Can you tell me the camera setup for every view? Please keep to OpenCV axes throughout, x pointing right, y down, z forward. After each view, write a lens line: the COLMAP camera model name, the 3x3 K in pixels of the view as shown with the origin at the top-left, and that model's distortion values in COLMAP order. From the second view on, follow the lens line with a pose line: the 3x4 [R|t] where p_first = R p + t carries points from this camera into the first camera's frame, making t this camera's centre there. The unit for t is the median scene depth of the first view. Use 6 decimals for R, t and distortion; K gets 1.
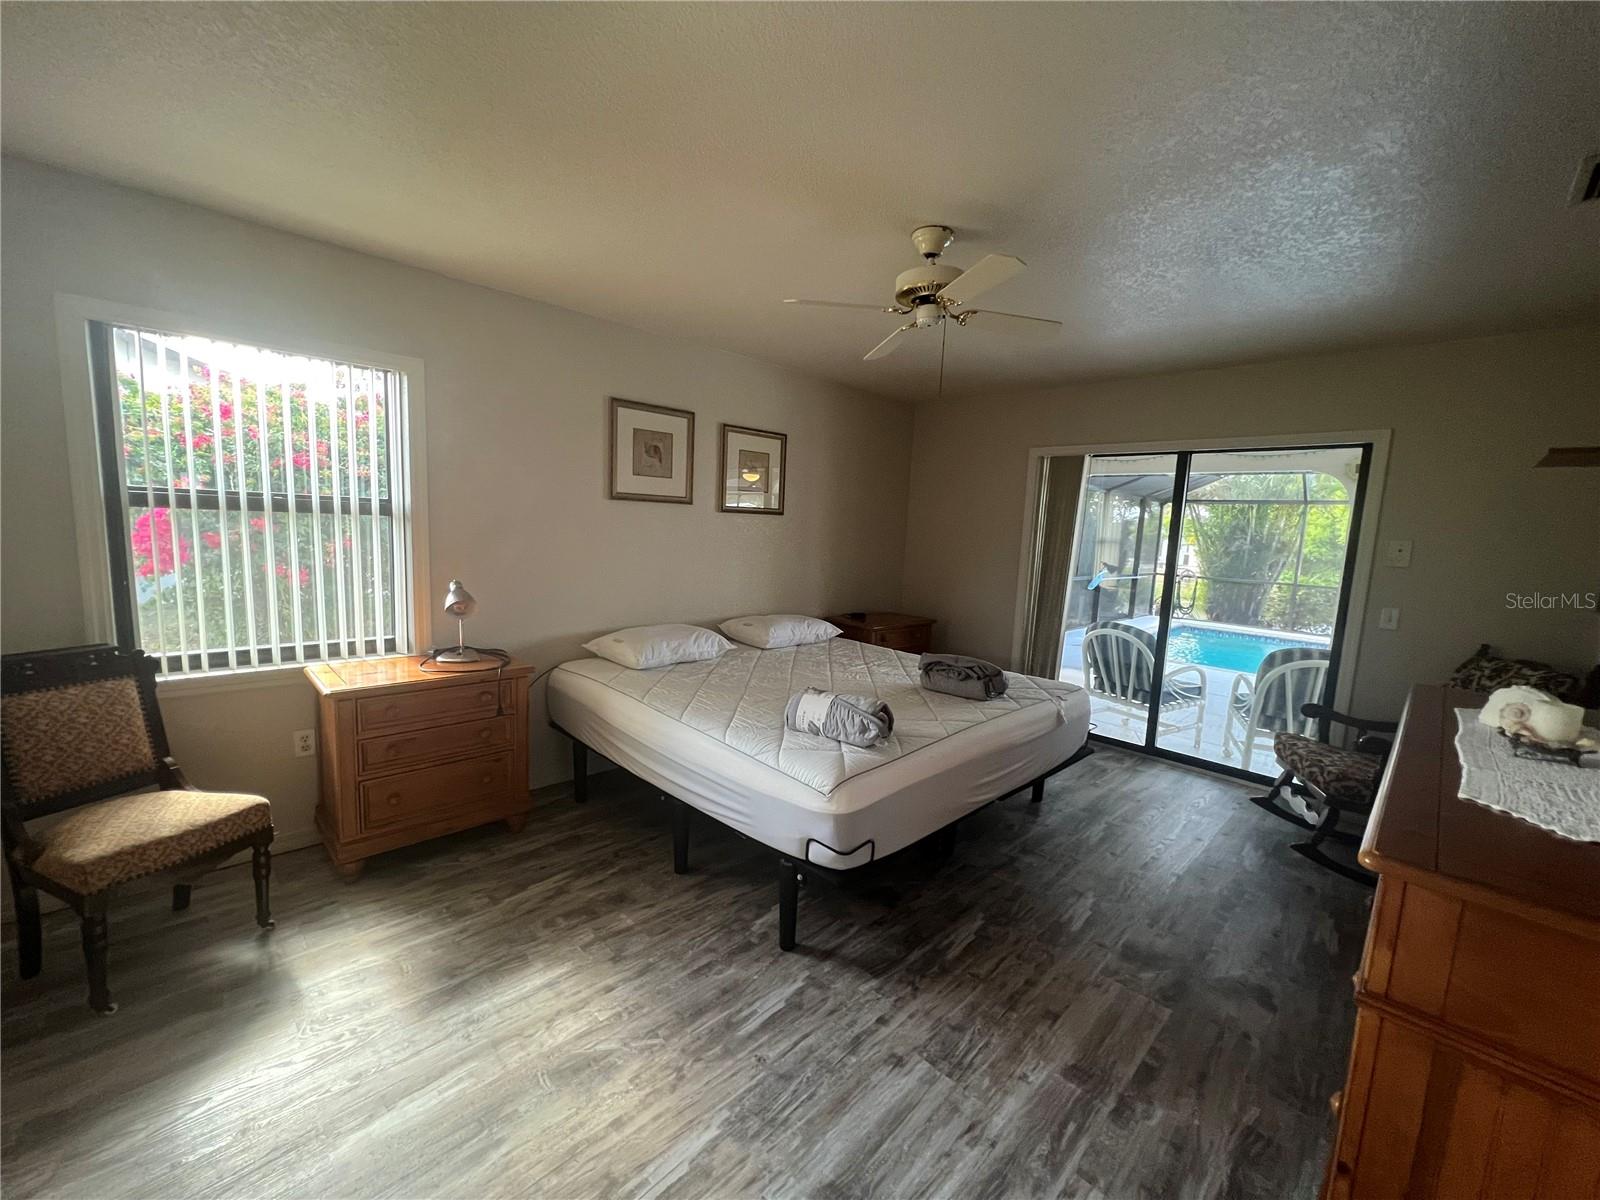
lens RADIAL K [[639.0, 0, 799.0], [0, 639.0, 604.2], [0, 0, 1]] dist [-0.001246, -0.000058]
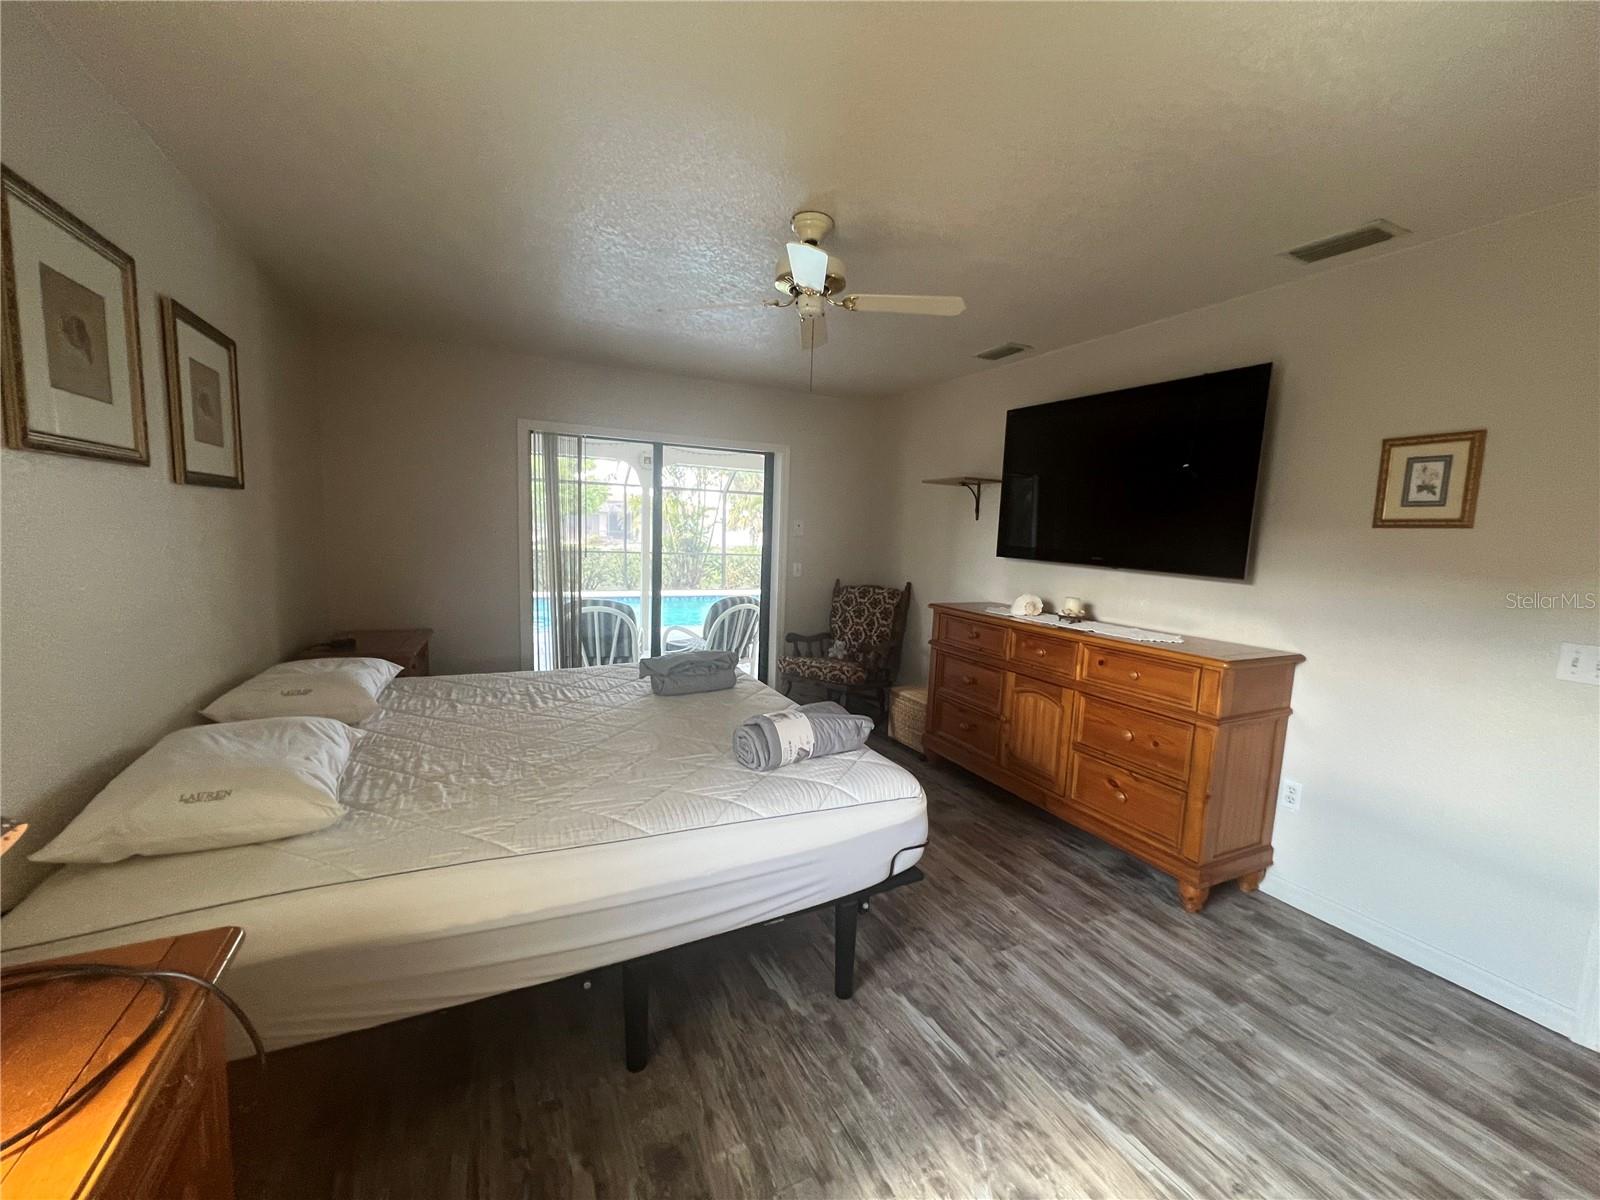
lens RADIAL K [[639.0, 0, 799.0], [0, 639.0, 604.2], [0, 0, 1]] dist [-0.001246, -0.000058]
pose [[0.317464, -0.144379, 0.937215, -0.931539], [0.097167, 0.988092, 0.119303, -0.139032], [-0.943279, 0.053192, 0.327712, 0.853761]]
